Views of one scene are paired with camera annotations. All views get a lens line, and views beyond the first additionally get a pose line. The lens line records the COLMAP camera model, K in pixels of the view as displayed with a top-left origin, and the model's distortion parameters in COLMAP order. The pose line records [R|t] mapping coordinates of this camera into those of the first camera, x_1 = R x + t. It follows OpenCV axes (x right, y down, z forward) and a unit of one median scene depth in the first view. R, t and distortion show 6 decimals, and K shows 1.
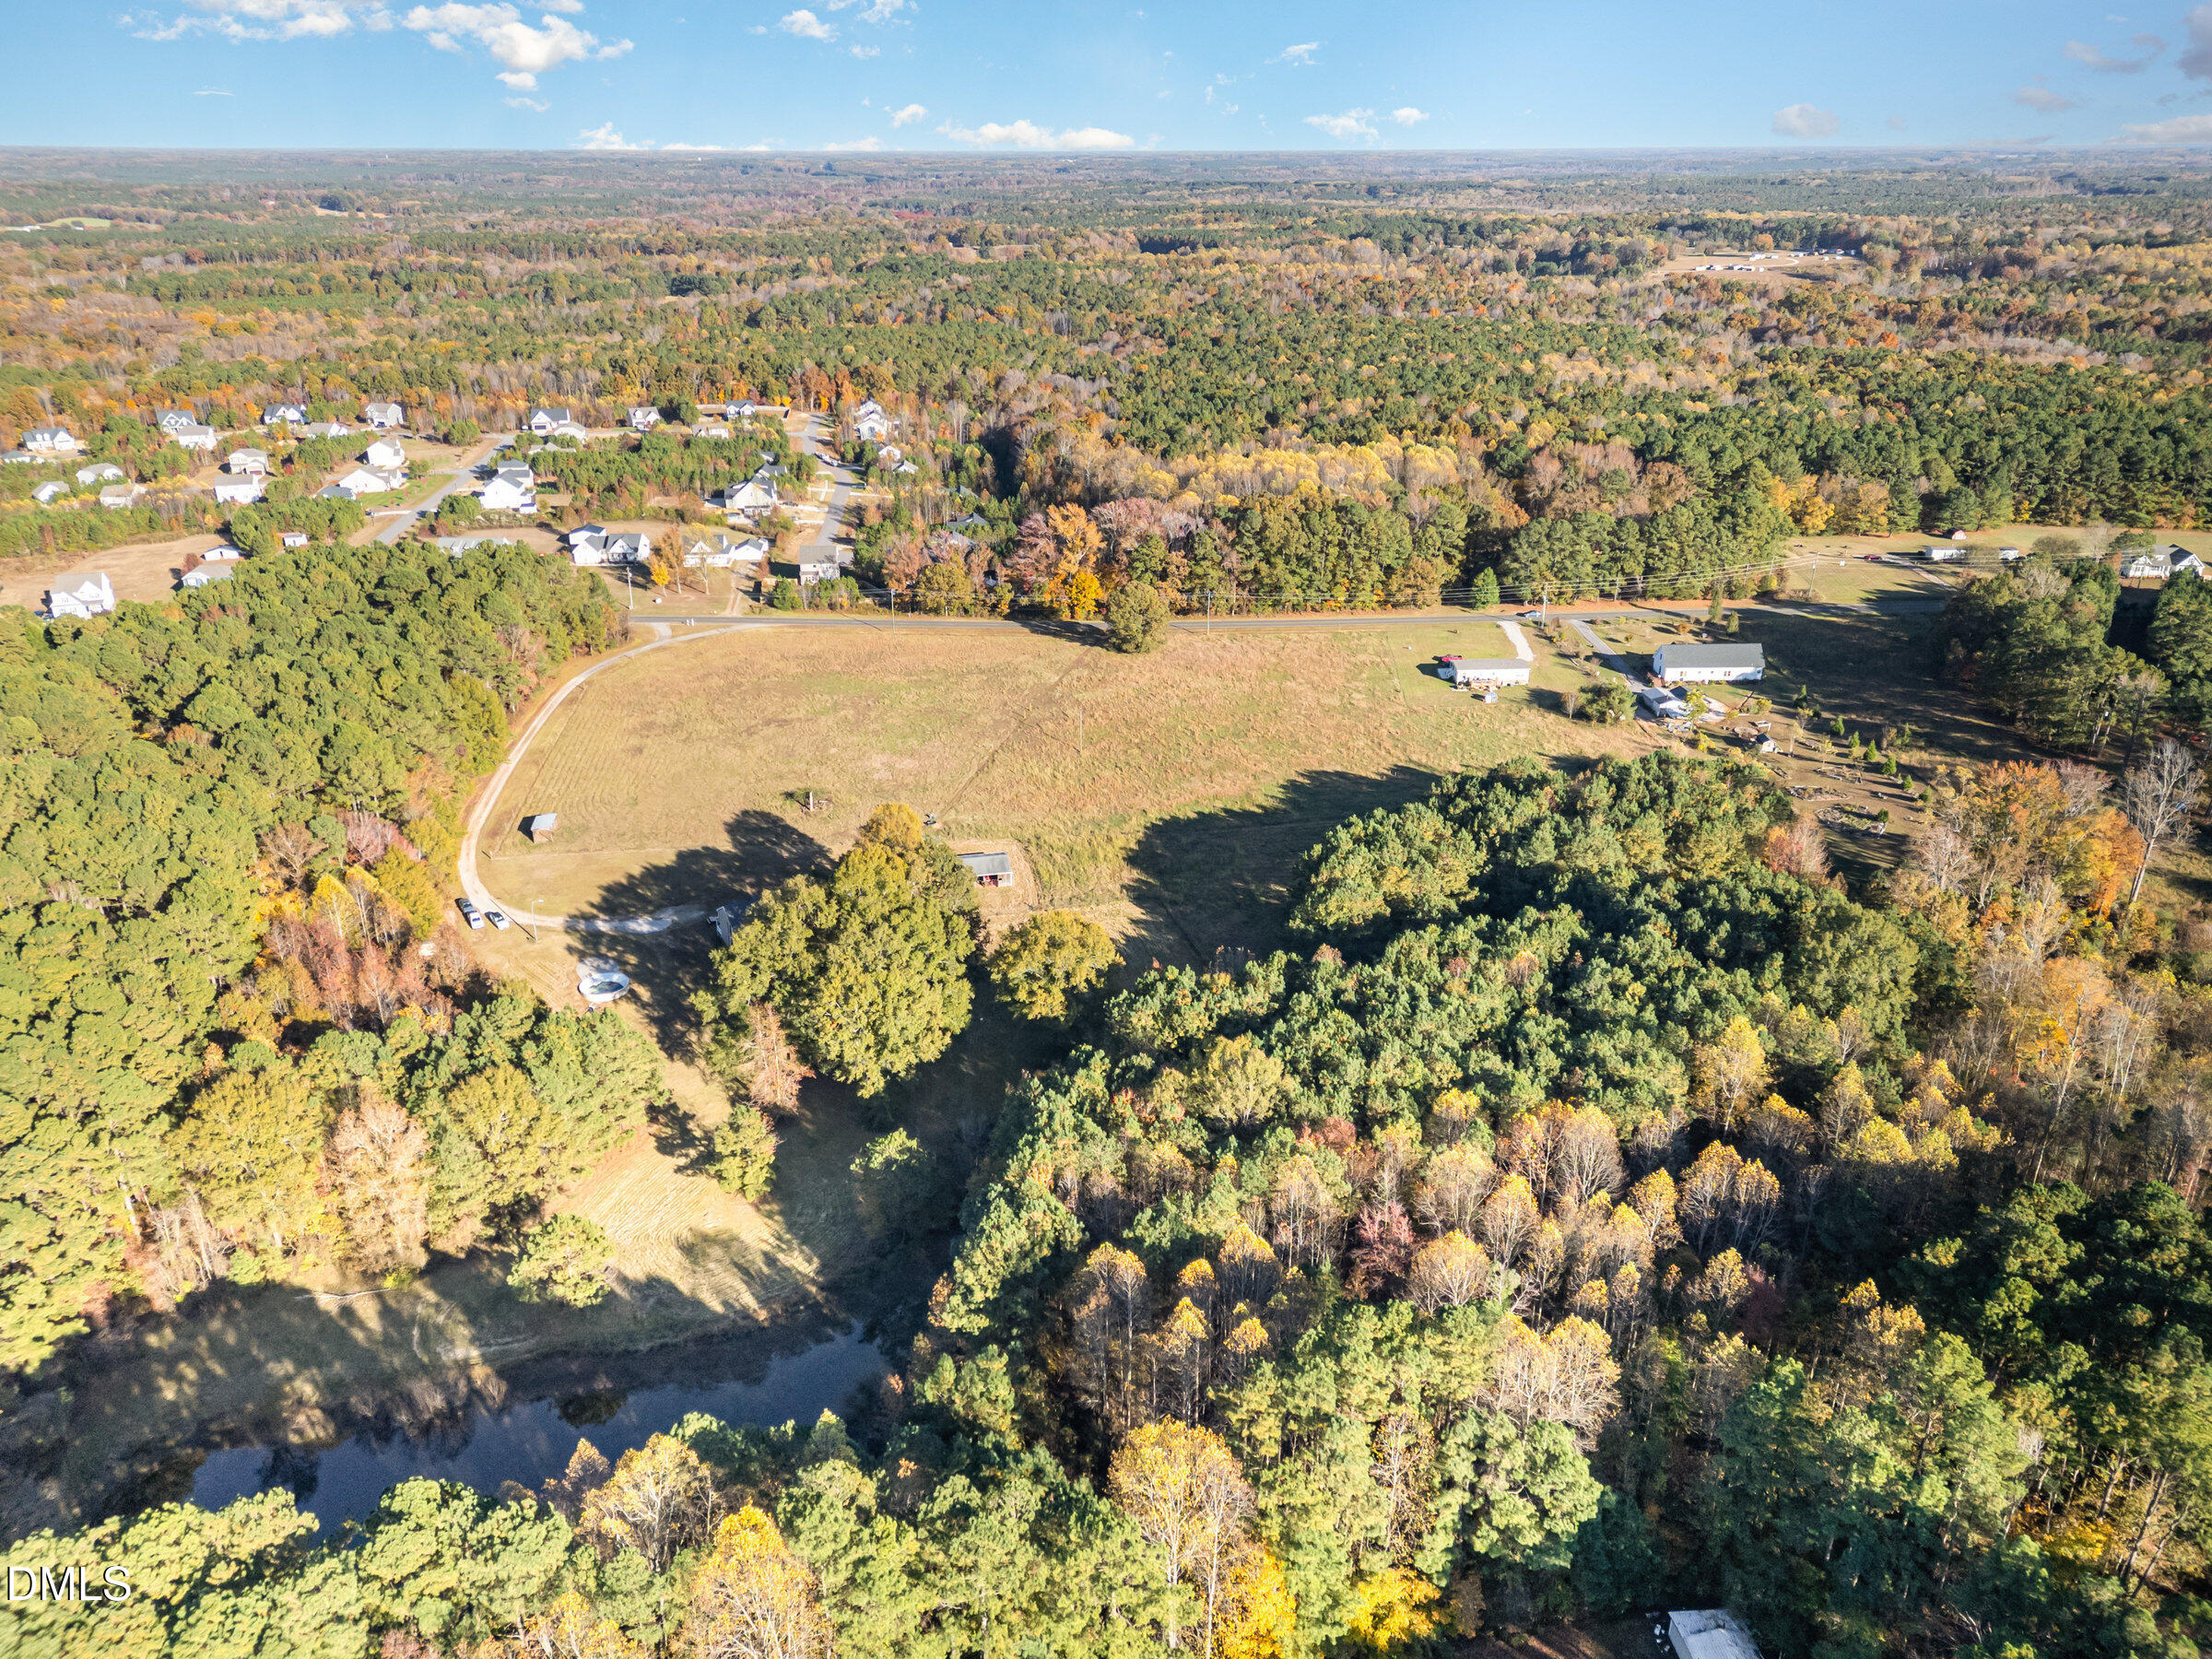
lens RADIAL K [[1571.8, 0, 1106.0], [0, 1571.8, 829.5], [0, 0, 1]] dist [0.072487, -0.069874]
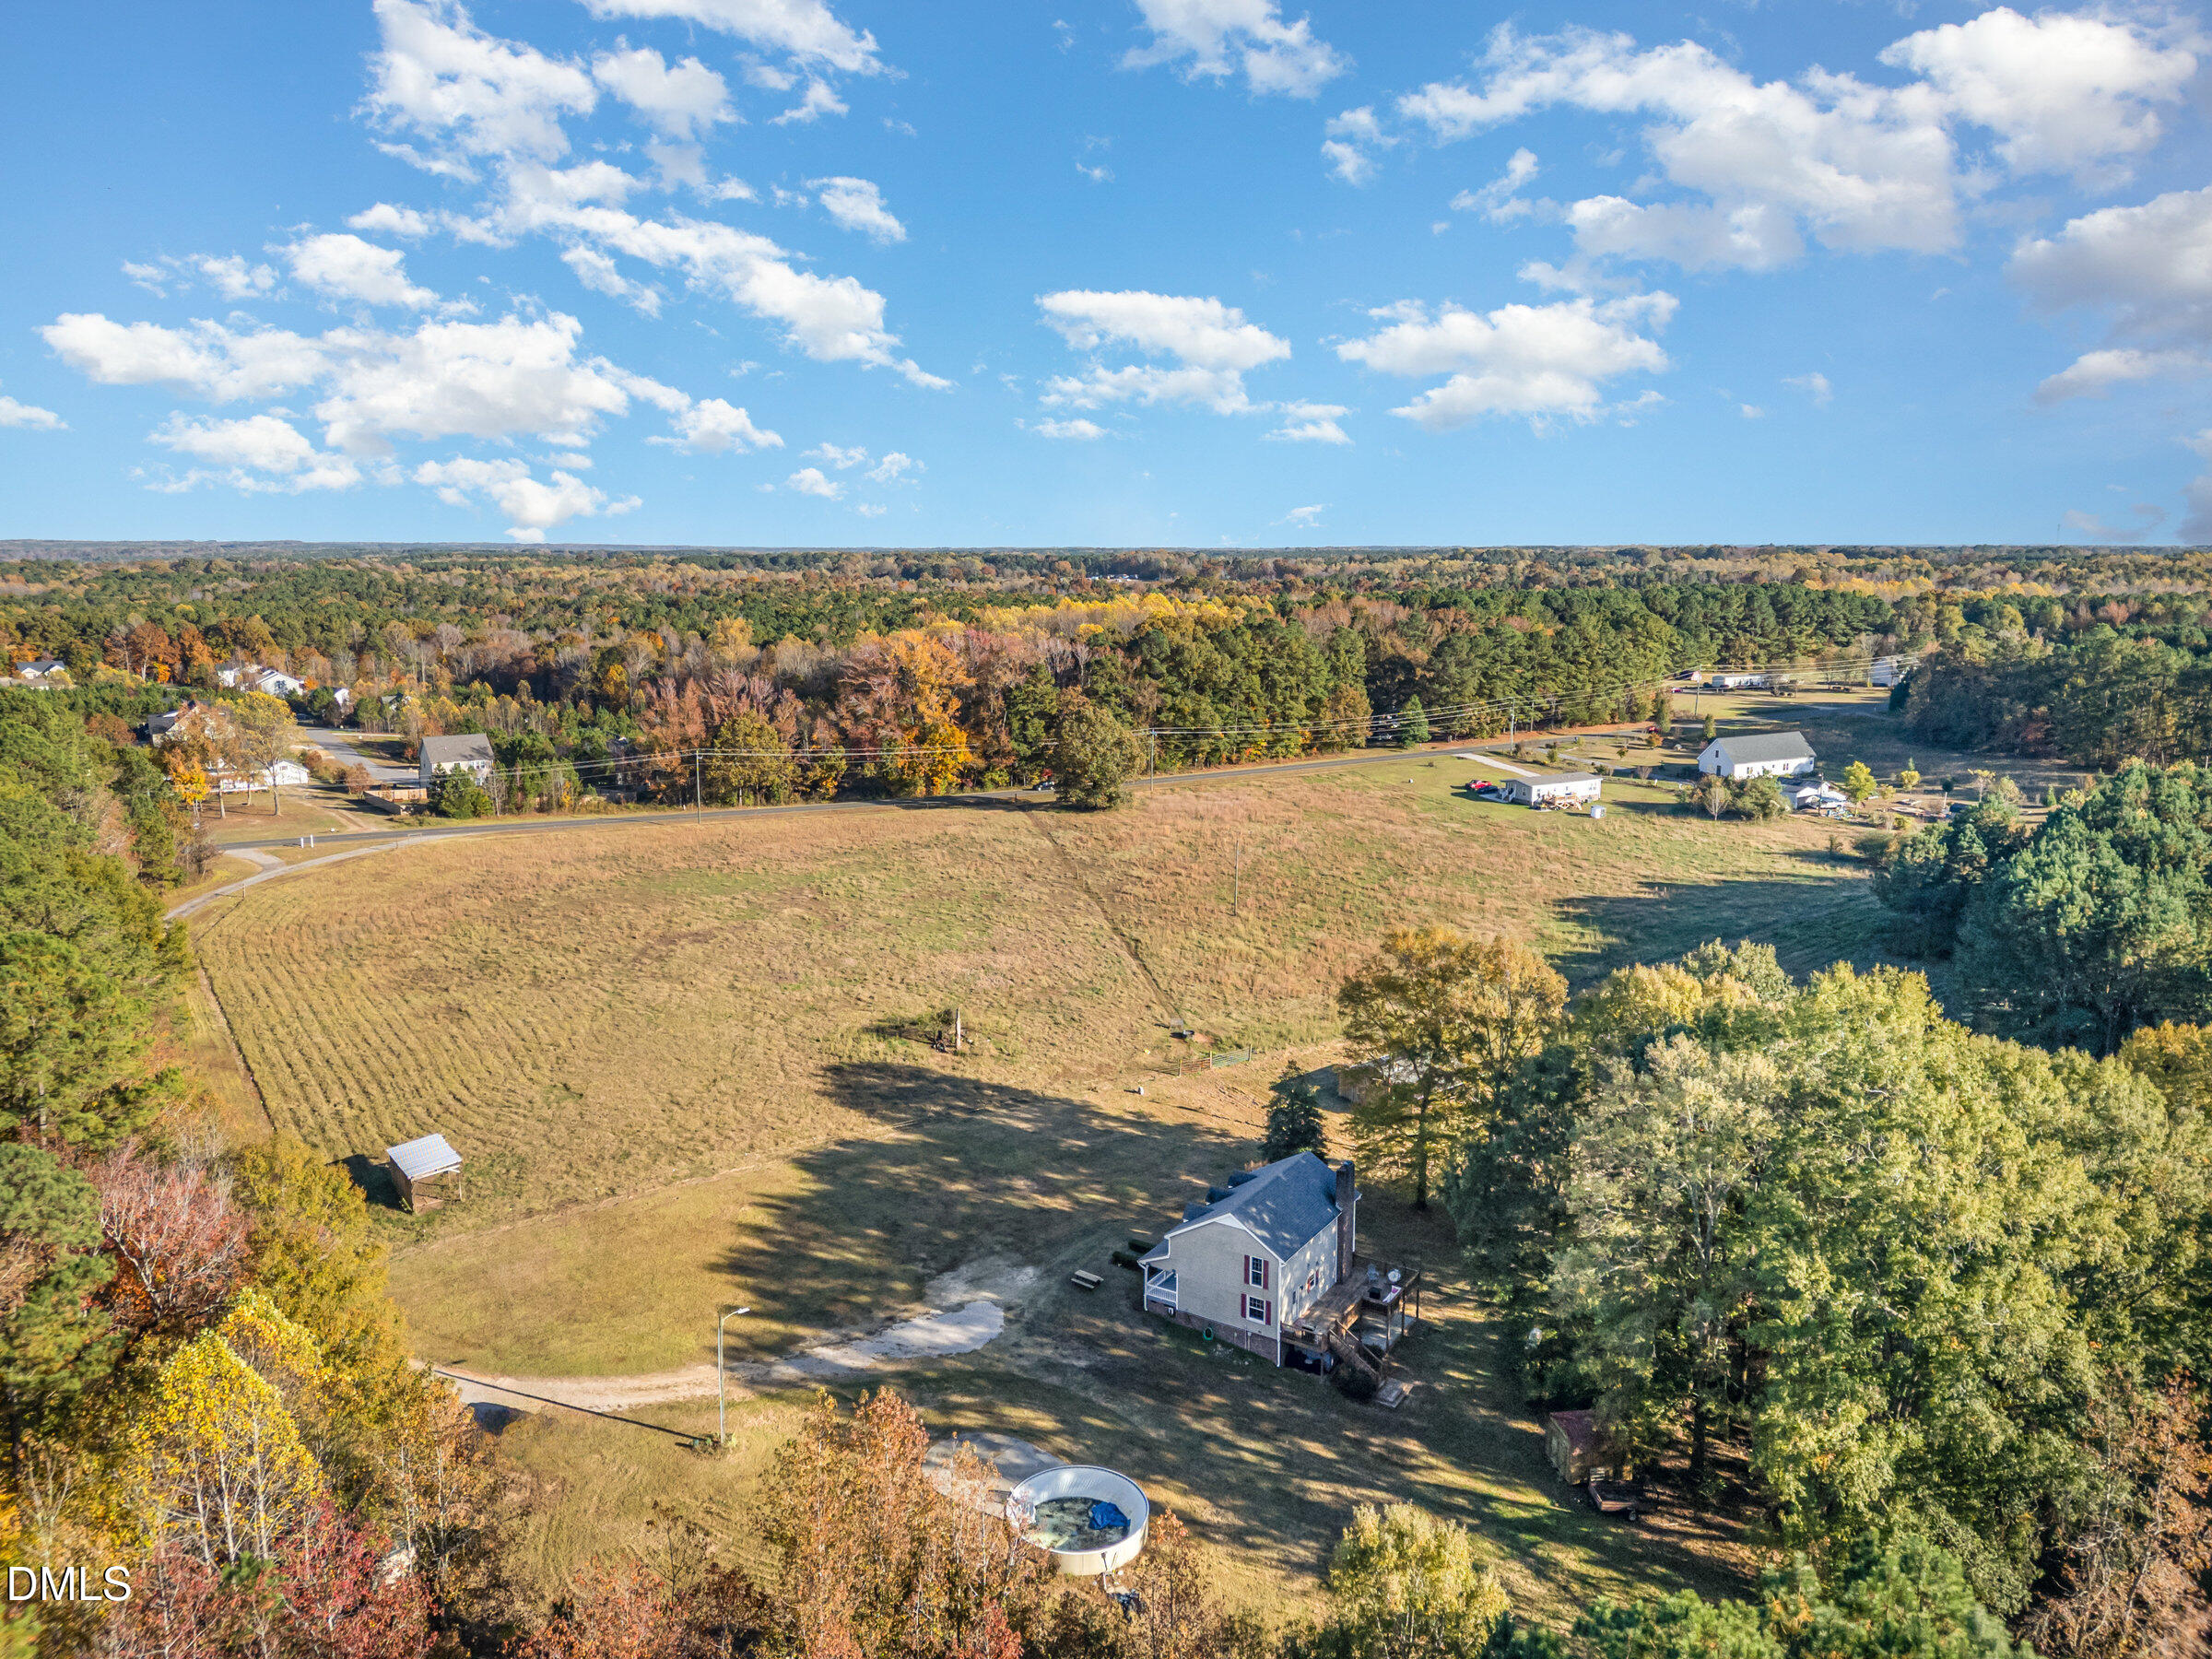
lens RADIAL K [[1551.3, 0, 1106.0], [0, 1551.3, 829.5], [0, 0, 1]] dist [0.046069, -0.022211]
pose [[0.879098, -0.081357, 0.469646, -0.344895], [0.186214, 0.965640, -0.181283, 0.016849], [-0.438760, 0.246820, 0.864043, 0.523070]]
